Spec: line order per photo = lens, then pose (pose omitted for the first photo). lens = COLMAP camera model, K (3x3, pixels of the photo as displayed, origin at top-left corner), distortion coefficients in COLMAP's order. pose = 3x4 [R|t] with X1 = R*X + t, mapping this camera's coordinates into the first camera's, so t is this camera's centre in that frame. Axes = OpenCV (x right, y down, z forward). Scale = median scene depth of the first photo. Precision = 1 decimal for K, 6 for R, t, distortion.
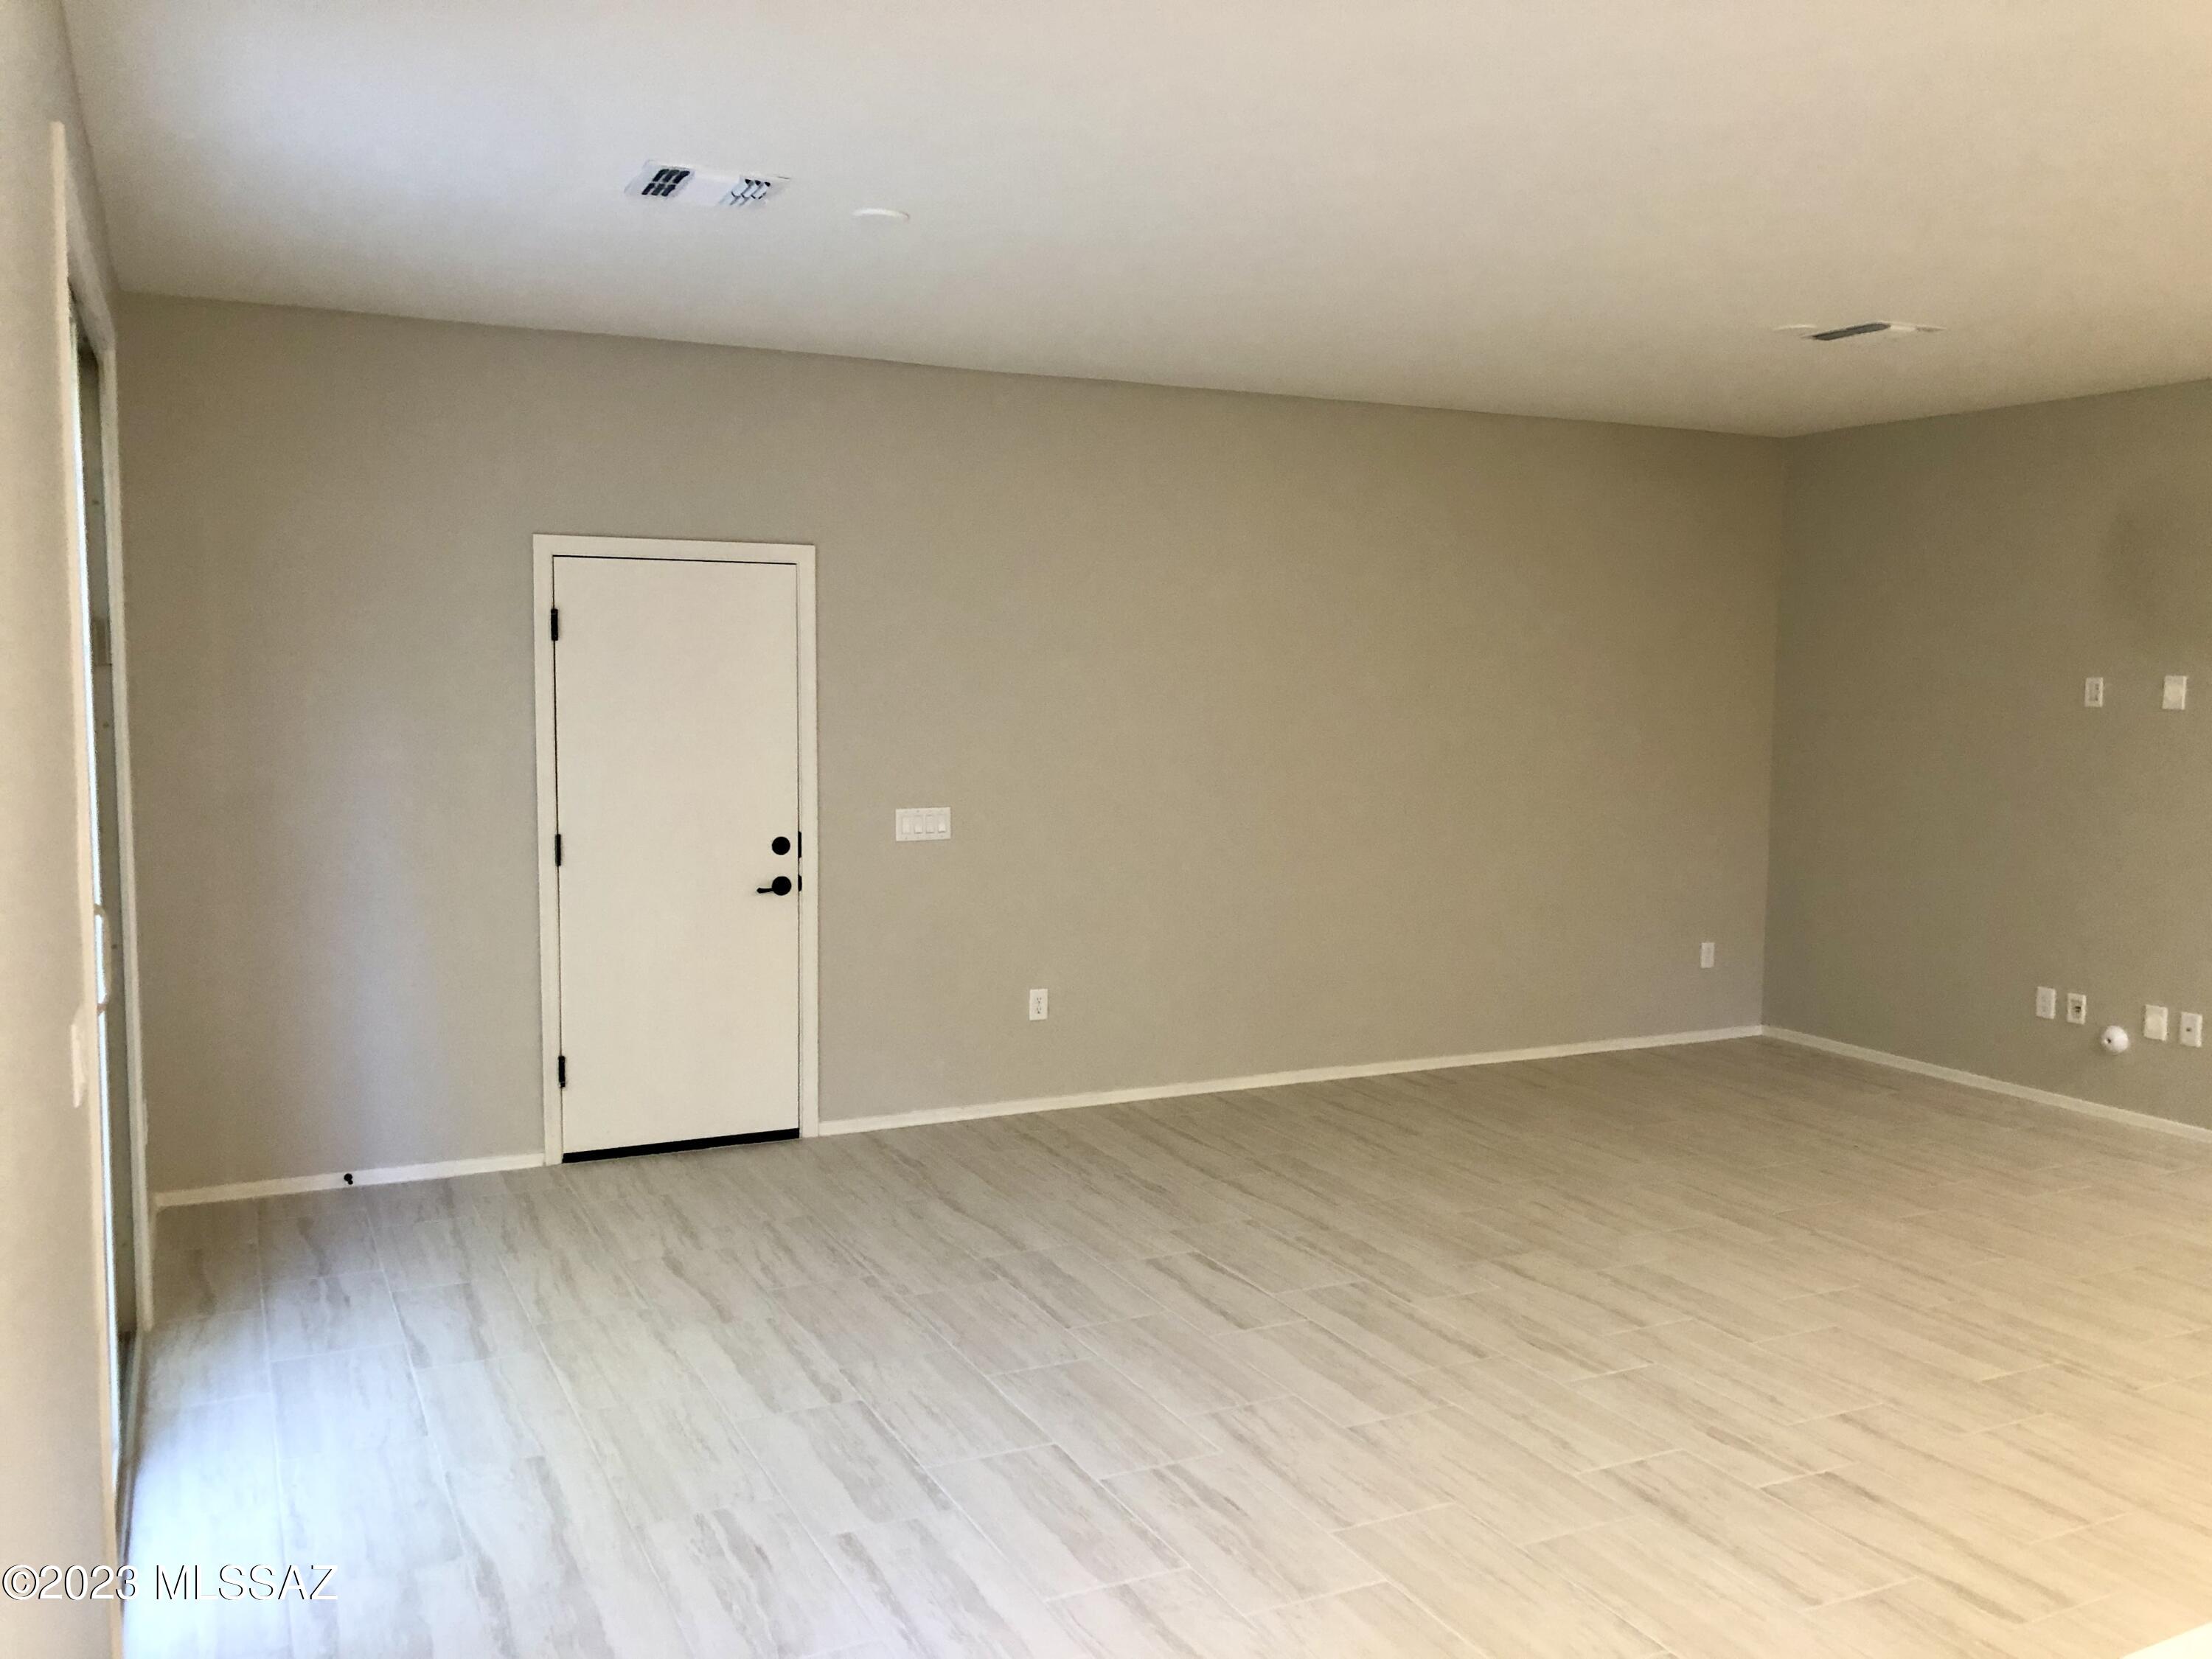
lens RADIAL K [[1847.5, 0, 1103.0], [0, 1847.5, 814.3], [0, 0, 1]] dist [0.048592, -0.043754]
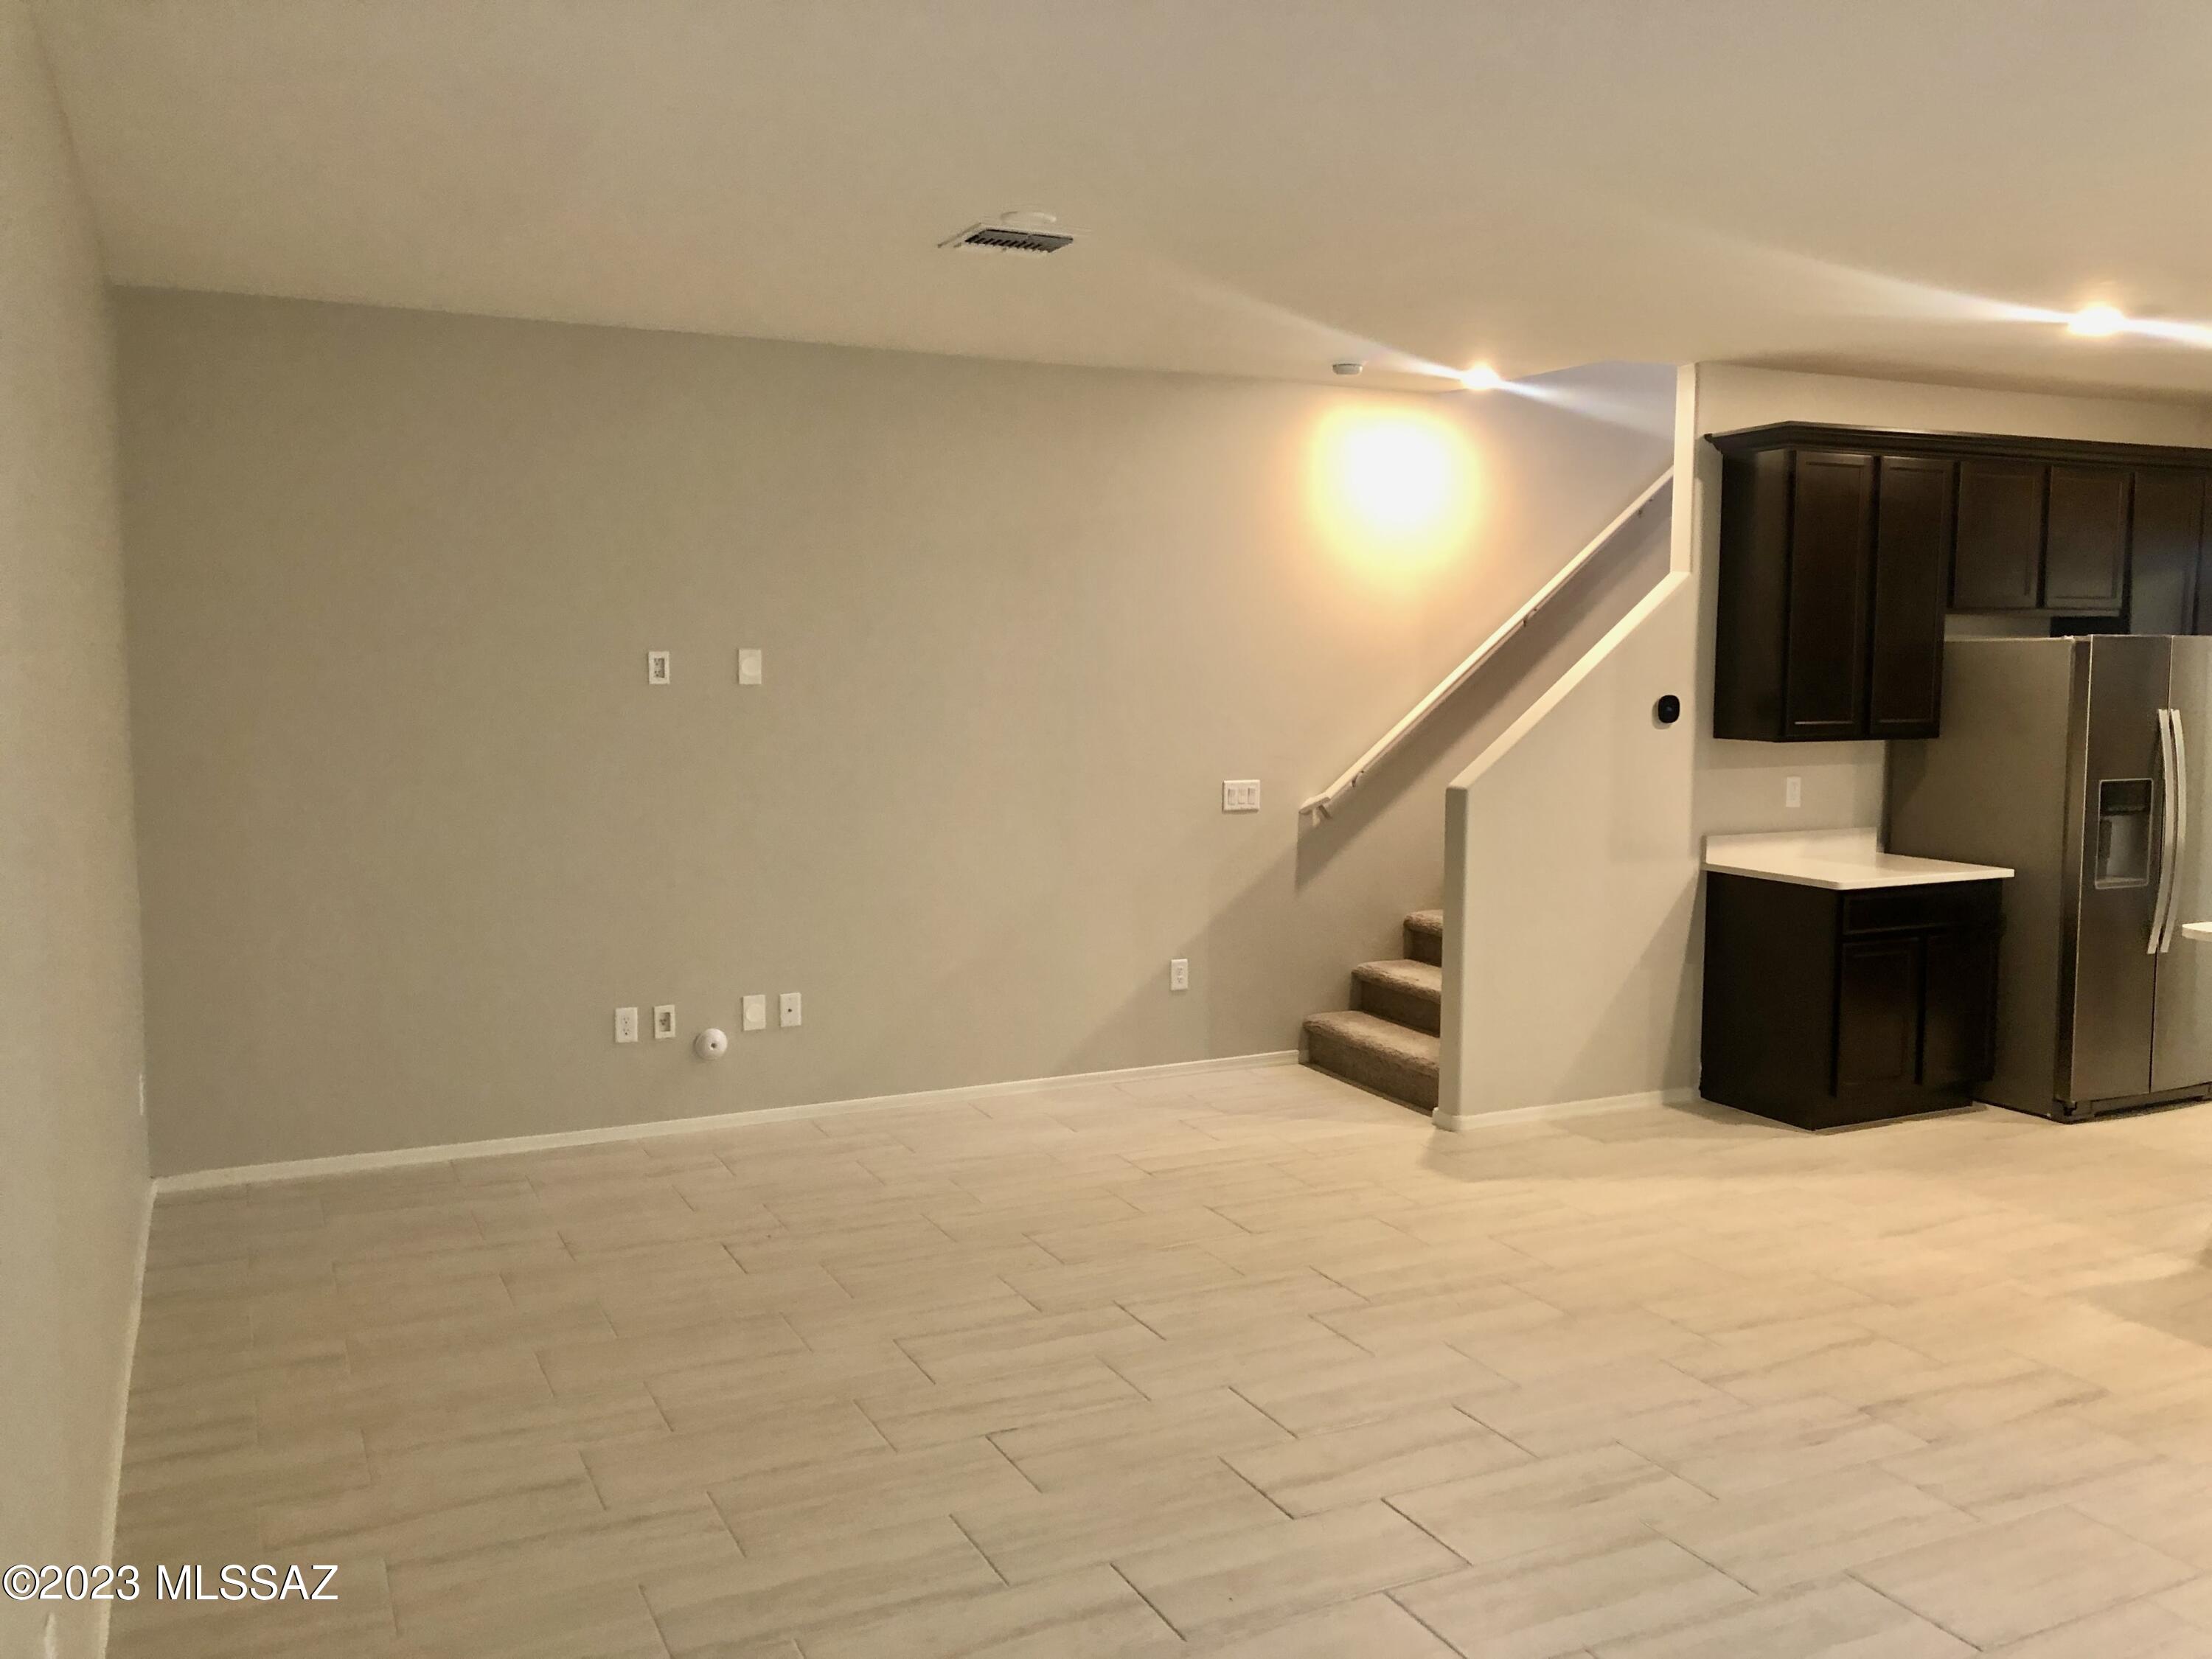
lens RADIAL K [[1847.5, 0, 1103.0], [0, 1847.5, 814.3], [0, 0, 1]] dist [0.048592, -0.043754]
pose [[-0.004649, -0.105848, 0.994371, -0.514367], [0.076284, 0.991447, 0.105893, -0.105775], [-0.997075, 0.076347, 0.003465, 1.136209]]
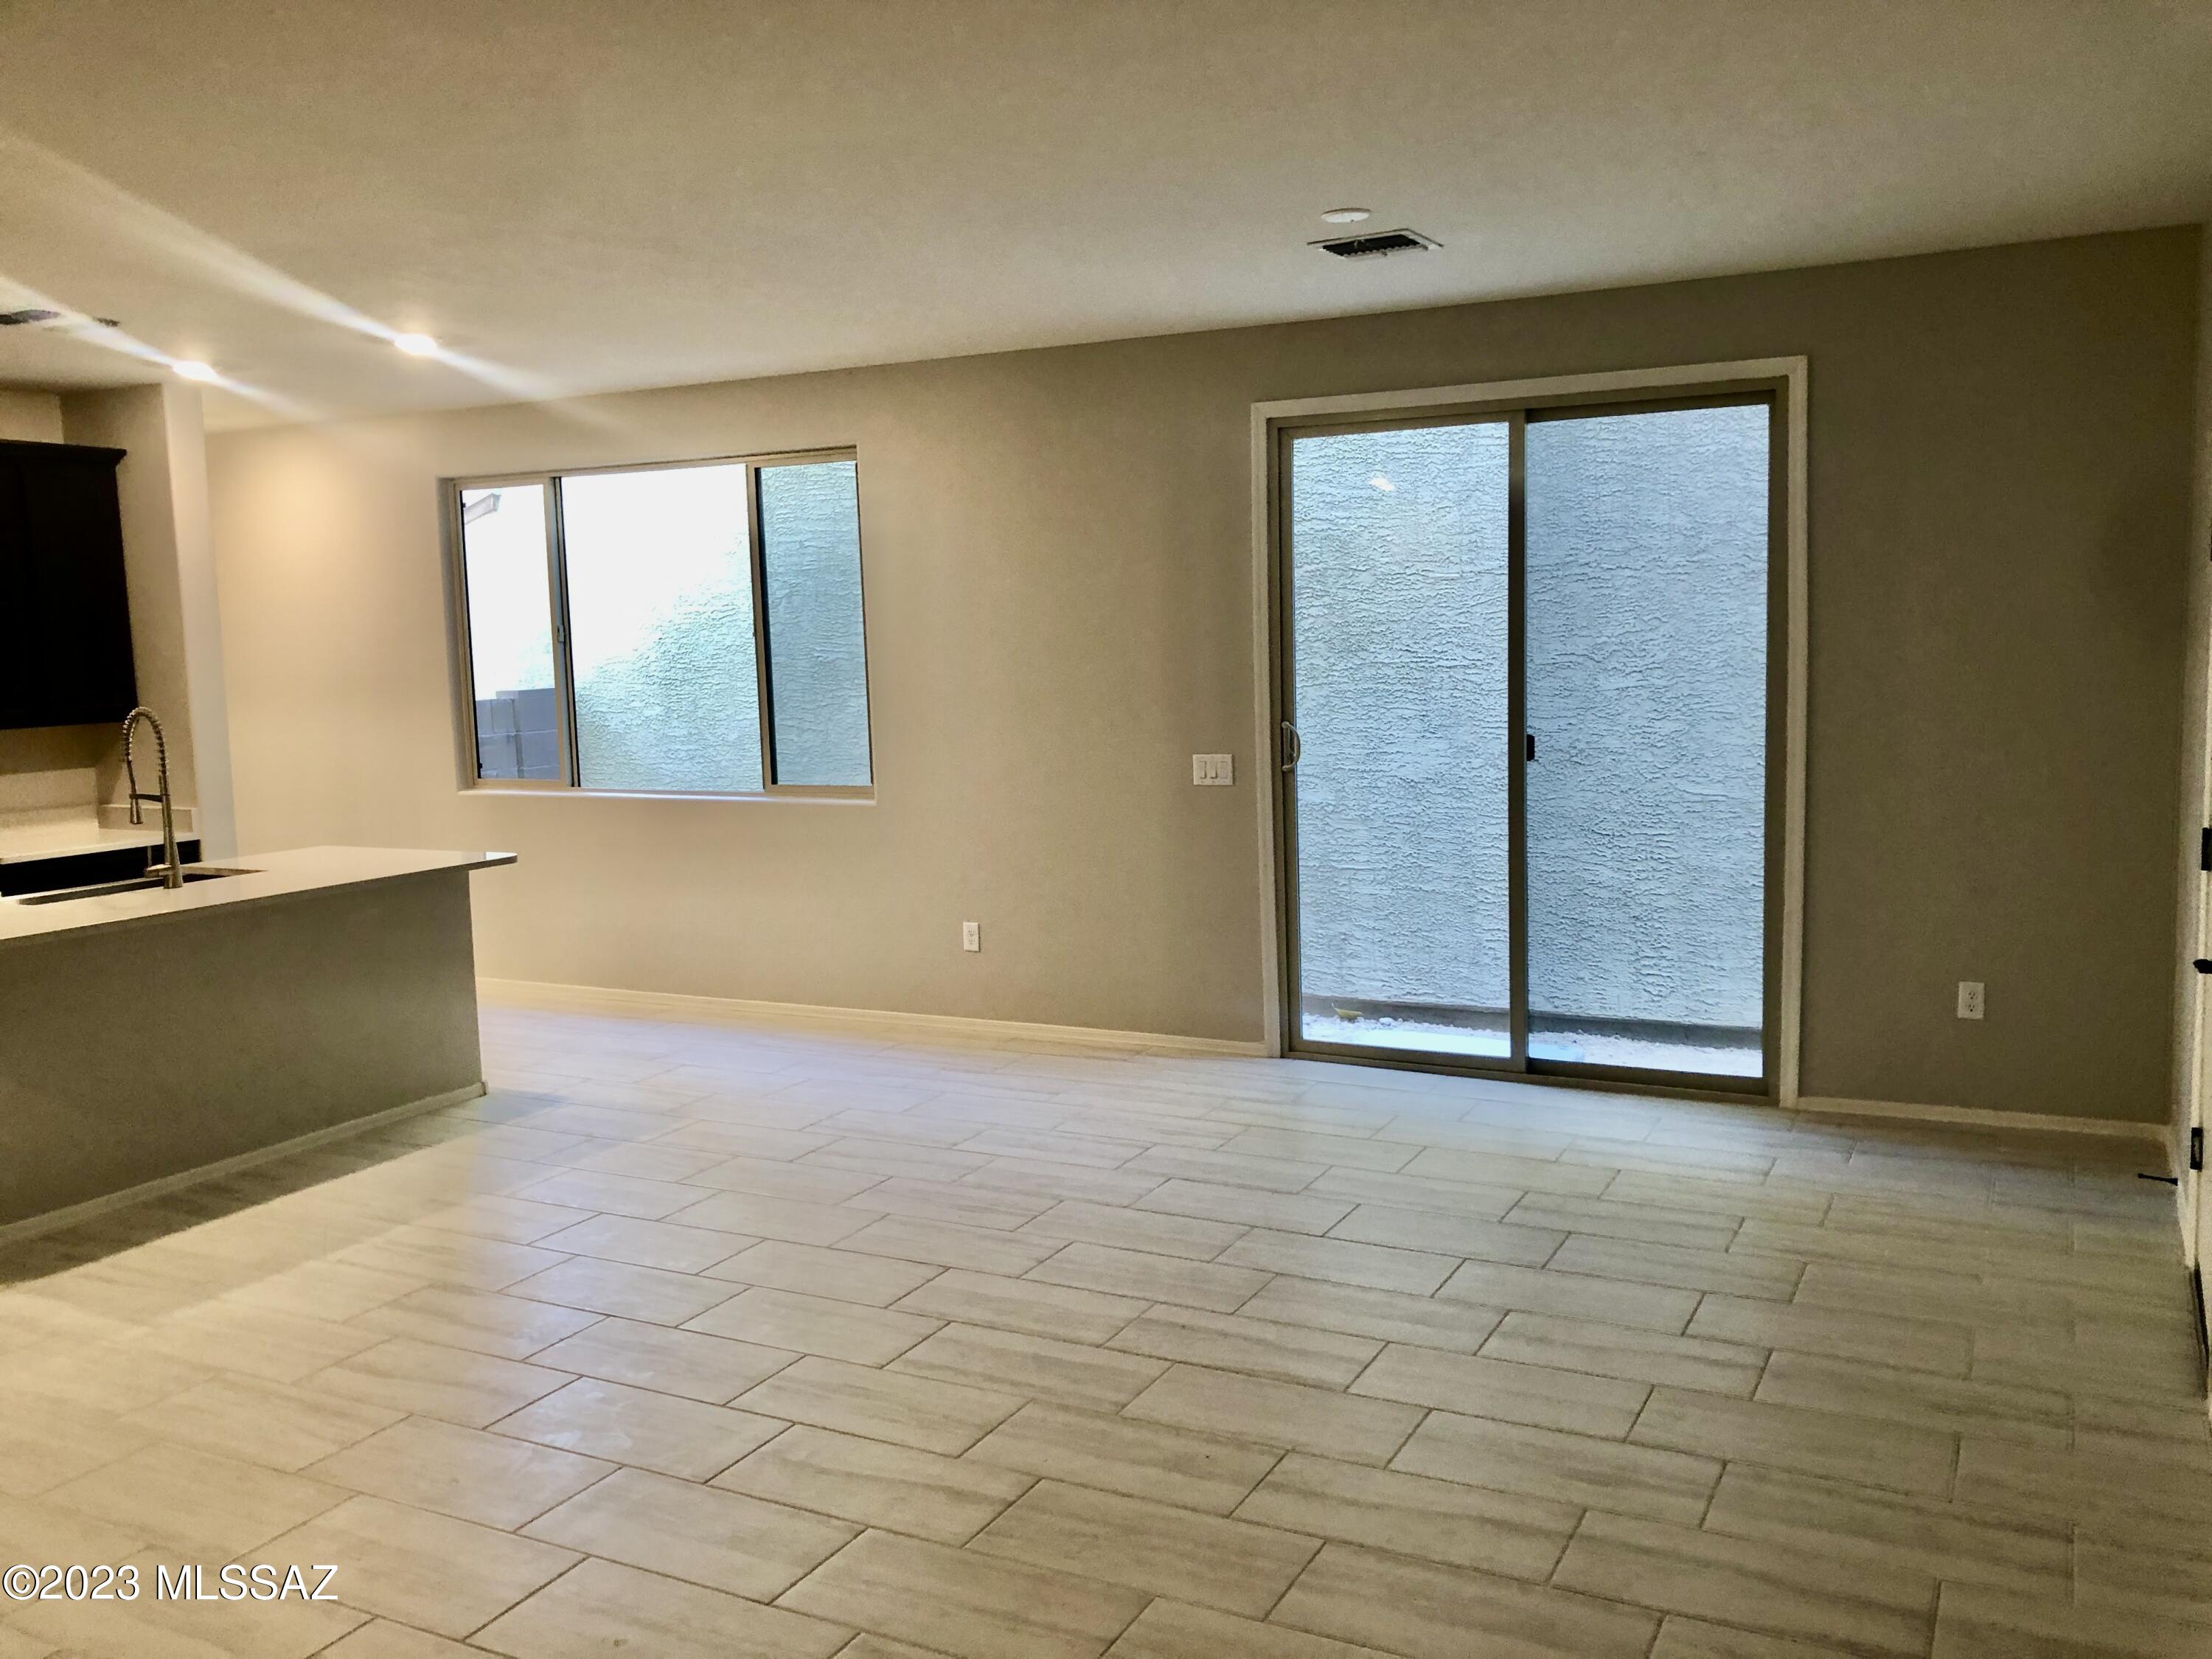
lens RADIAL K [[1847.5, 0, 1103.0], [0, 1847.5, 814.3], [0, 0, 1]] dist [0.048592, -0.043754]
pose [[-0.809321, 0.077192, -0.582272, 0.609385], [-0.023641, 0.986243, 0.163606, -0.129891], [0.586891, 0.146175, -0.796362, 1.666840]]
